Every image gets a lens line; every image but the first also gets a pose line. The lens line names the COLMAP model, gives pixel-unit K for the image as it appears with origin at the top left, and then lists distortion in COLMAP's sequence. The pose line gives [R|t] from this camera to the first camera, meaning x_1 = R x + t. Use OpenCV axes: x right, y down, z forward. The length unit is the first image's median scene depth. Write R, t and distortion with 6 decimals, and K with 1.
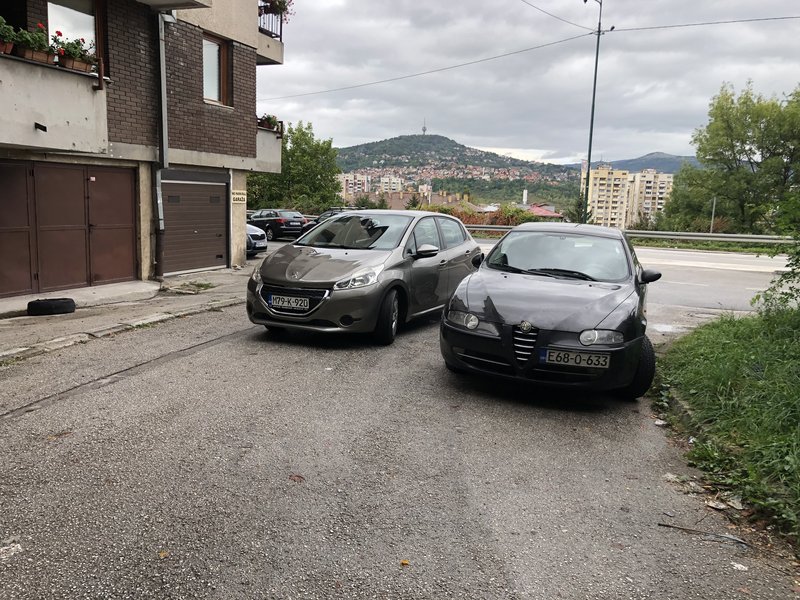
lens RADIAL K [[655.9, 0, 399.8], [0, 655.9, 299.2], [0, 0, 1]] dist [0.001213, 0.001112]
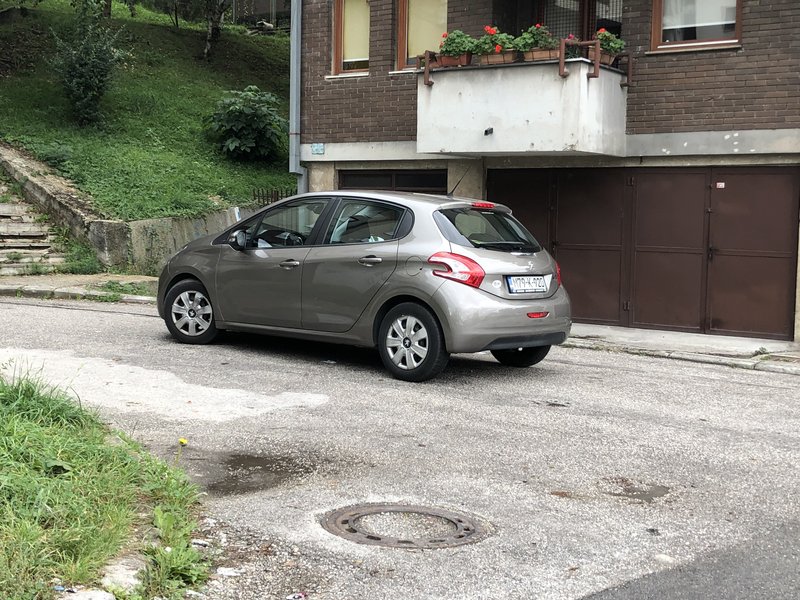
lens RADIAL K [[1078.6, 0, 399.9], [0, 1078.6, 299.9], [0, 0, 1]] dist [0.012013, 0.000000]
pose [[-0.199911, 0.043926, -0.978829, 0.958396], [-0.176315, 0.981074, 0.080036, -0.116049], [0.963820, 0.188583, -0.188383, 1.135982]]
